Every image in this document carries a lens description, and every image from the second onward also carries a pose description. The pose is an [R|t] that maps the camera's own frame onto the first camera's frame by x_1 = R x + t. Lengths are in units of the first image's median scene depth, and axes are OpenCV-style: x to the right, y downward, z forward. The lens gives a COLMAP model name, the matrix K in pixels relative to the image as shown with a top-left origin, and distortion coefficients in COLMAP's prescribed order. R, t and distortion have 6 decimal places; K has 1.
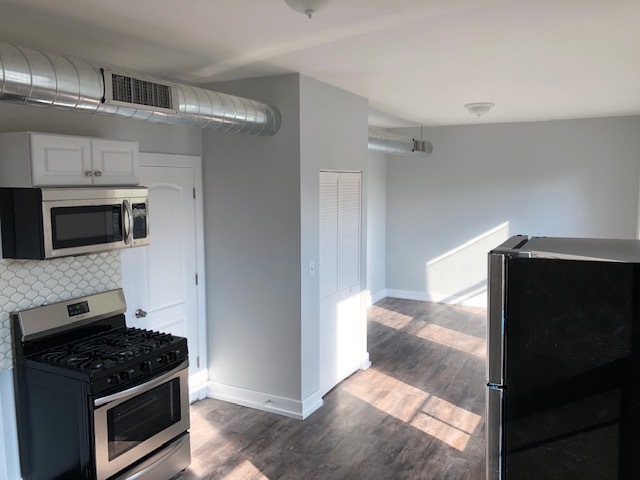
lens RADIAL K [[523.1, 0, 319.2], [0, 523.1, 235.8], [0, 0, 1]] dist [0.033108, -0.021218]
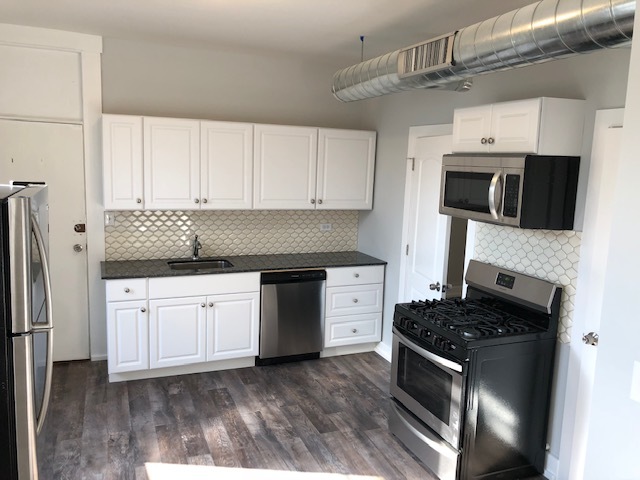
lens RADIAL K [[523.1, 0, 324.2], [0, 523.1, 234.3], [0, 0, 1]] dist [0.033108, -0.021218]
pose [[-0.635980, 0.079812, -0.767568, 0.477067], [-0.122283, 0.971648, 0.202352, -0.097095], [0.761956, 0.222552, -0.608189, 1.242784]]
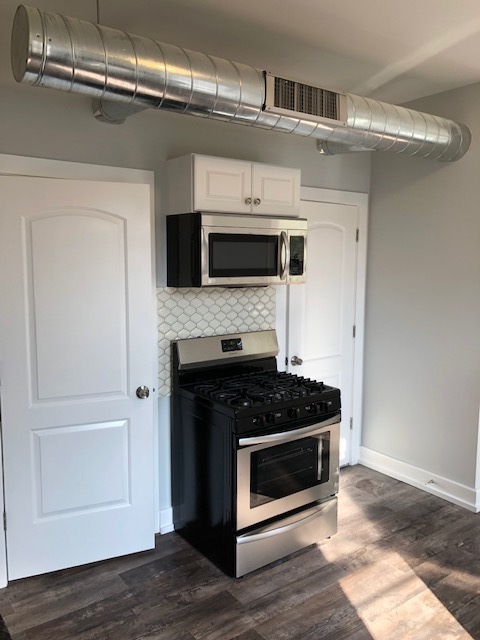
lens RADIAL K [[523.1, 0, 241.3], [0, 523.1, 313.6], [0, 0, 1]] dist [0.033108, -0.021218]
pose [[0.900995, 0.057531, -0.429998, -0.030325], [-0.053504, 0.998337, 0.021461, 0.055687], [0.430517, 0.003670, 0.902575, 0.131738]]
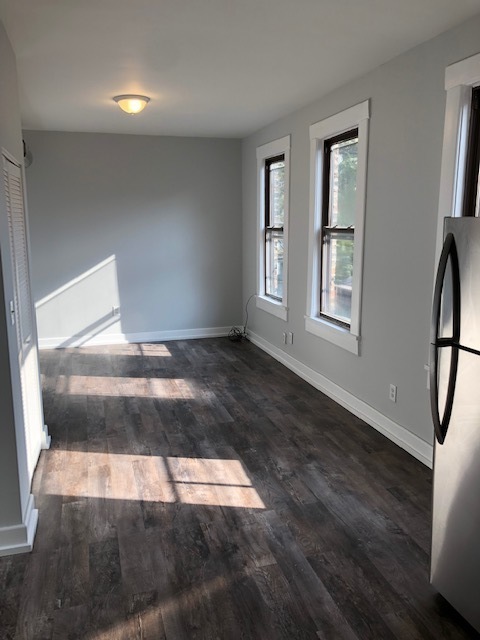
lens RADIAL K [[523.1, 0, 239.4], [0, 523.1, 321.2], [0, 0, 1]] dist [0.033108, -0.021218]
pose [[0.717791, -0.132580, 0.683520, -0.301124], [0.075940, 0.990754, 0.112426, 0.029933], [-0.692105, -0.028792, 0.721222, 0.457971]]
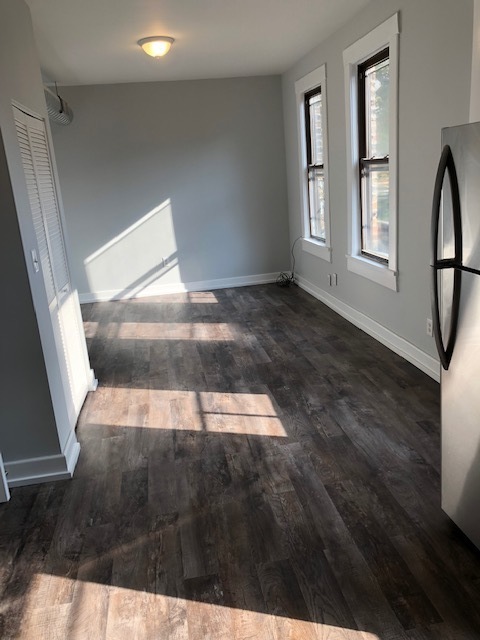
lens RADIAL K [[523.1, 0, 239.0], [0, 523.1, 319.2], [0, 0, 1]] dist [0.033108, -0.021218]
pose [[0.794140, -0.221218, 0.566042, -0.244205], [0.138687, 0.972788, 0.185607, 0.059850], [-0.591698, -0.068895, 0.803210, 0.398264]]
